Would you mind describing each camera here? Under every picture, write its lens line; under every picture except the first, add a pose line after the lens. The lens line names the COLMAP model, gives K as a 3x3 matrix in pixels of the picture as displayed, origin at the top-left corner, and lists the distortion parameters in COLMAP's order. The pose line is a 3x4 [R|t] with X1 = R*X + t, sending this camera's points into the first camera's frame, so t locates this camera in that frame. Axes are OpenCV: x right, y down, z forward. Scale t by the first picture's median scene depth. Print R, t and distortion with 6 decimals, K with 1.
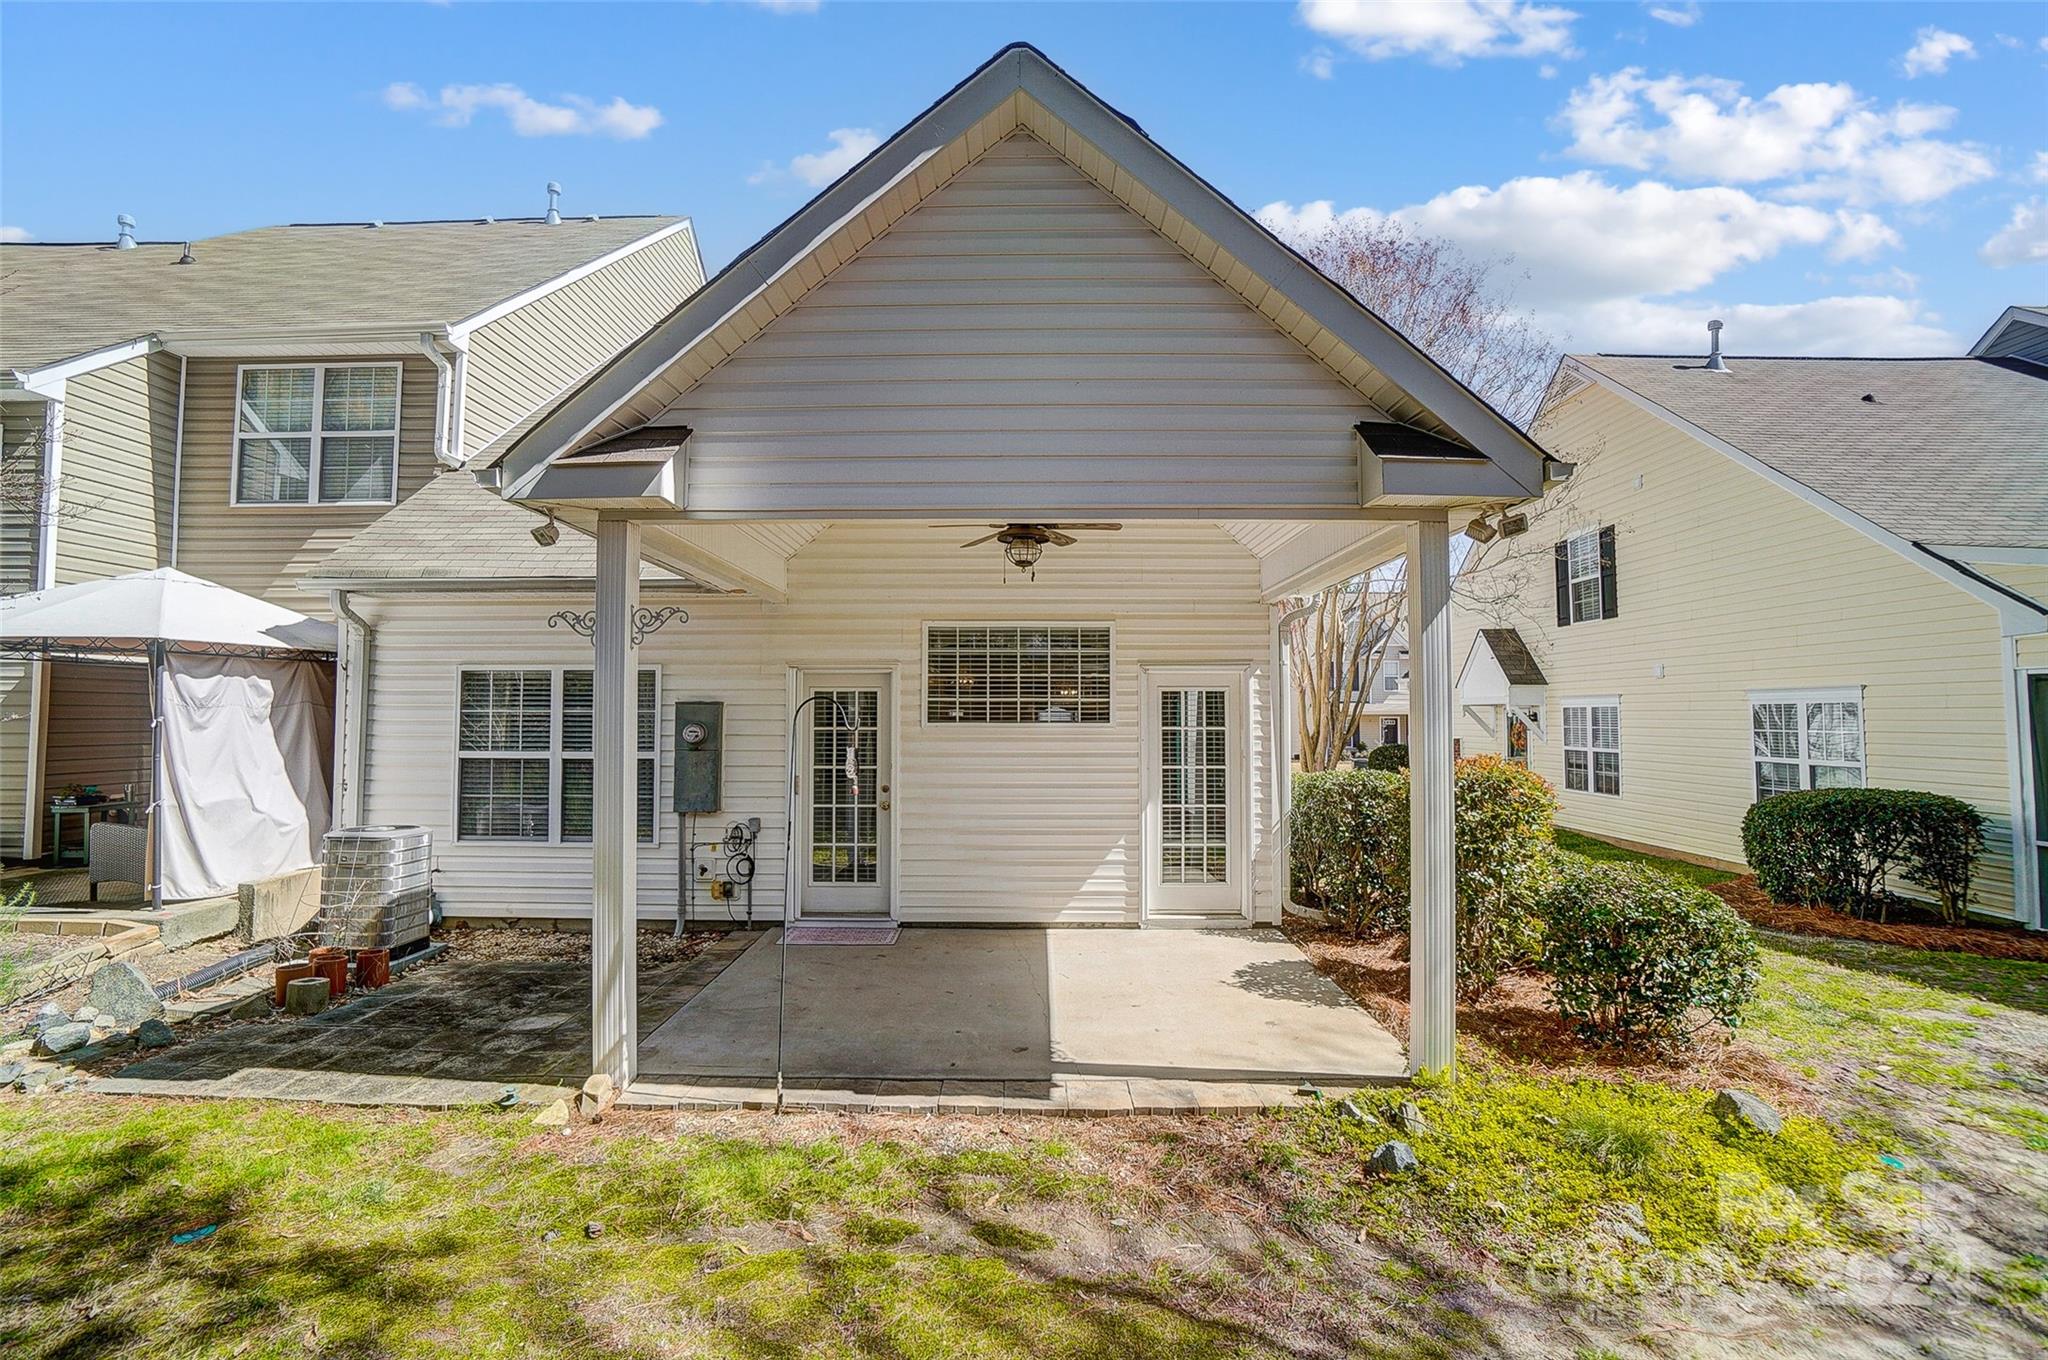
lens RADIAL K [[919.5, 0, 1014.4], [0, 919.5, 669.7], [0, 0, 1]] dist [-0.062385, 0.021383]
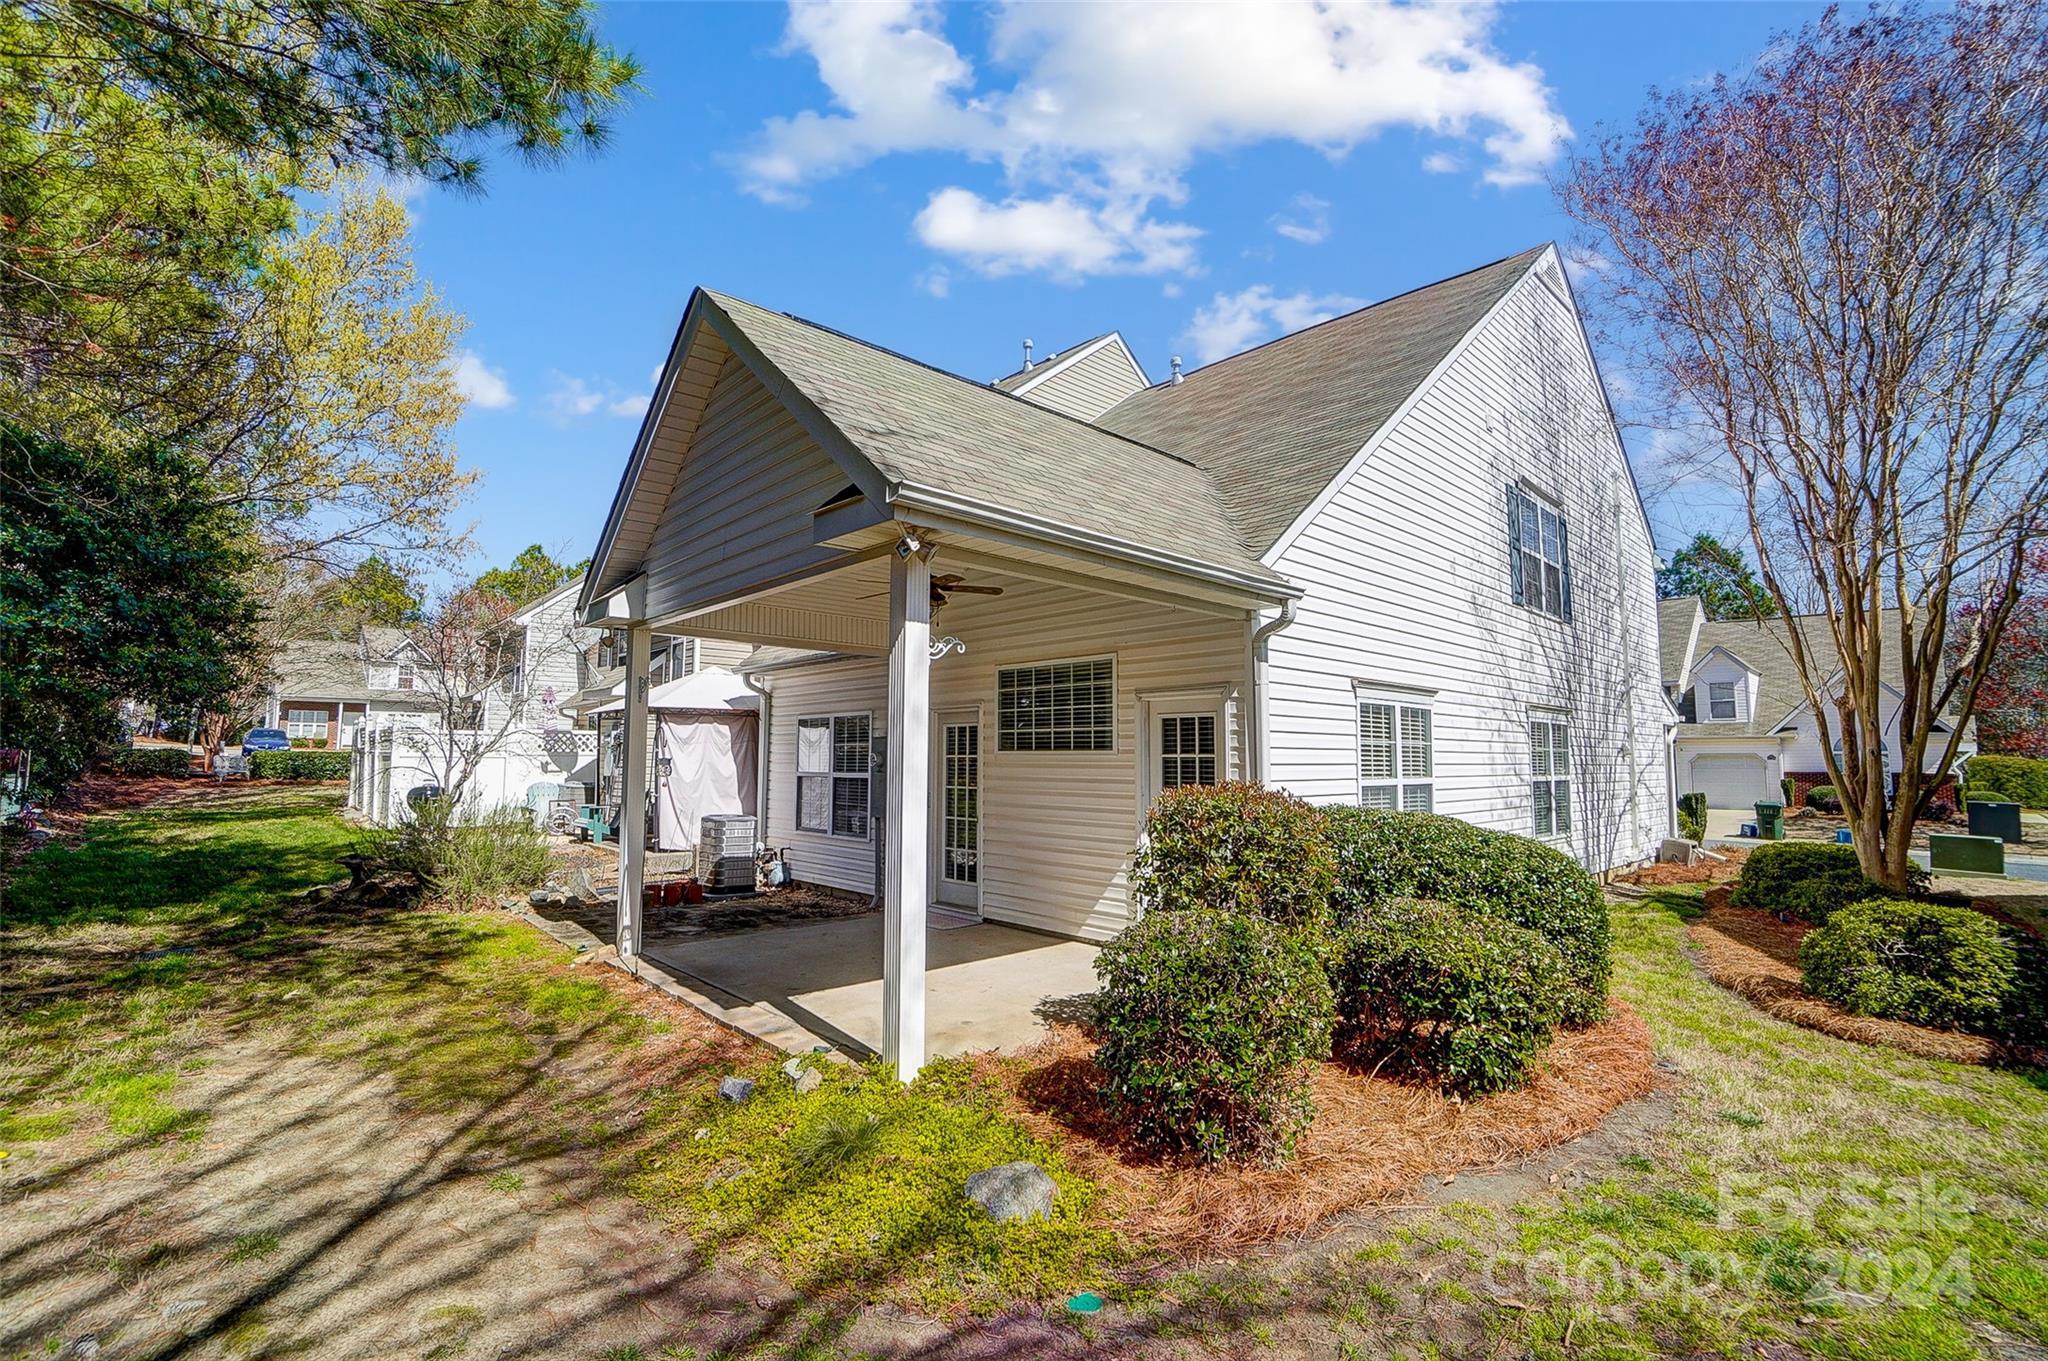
lens RADIAL K [[905.9, 0, 991.7], [0, 905.9, 664.0], [0, 0, 1]] dist [-0.048663, 0.000254]
pose [[0.665842, -0.075750, -0.742237, 0.785213], [0.034405, 0.996892, -0.070874, 0.028255], [0.745299, 0.021654, 0.666379, 0.207381]]
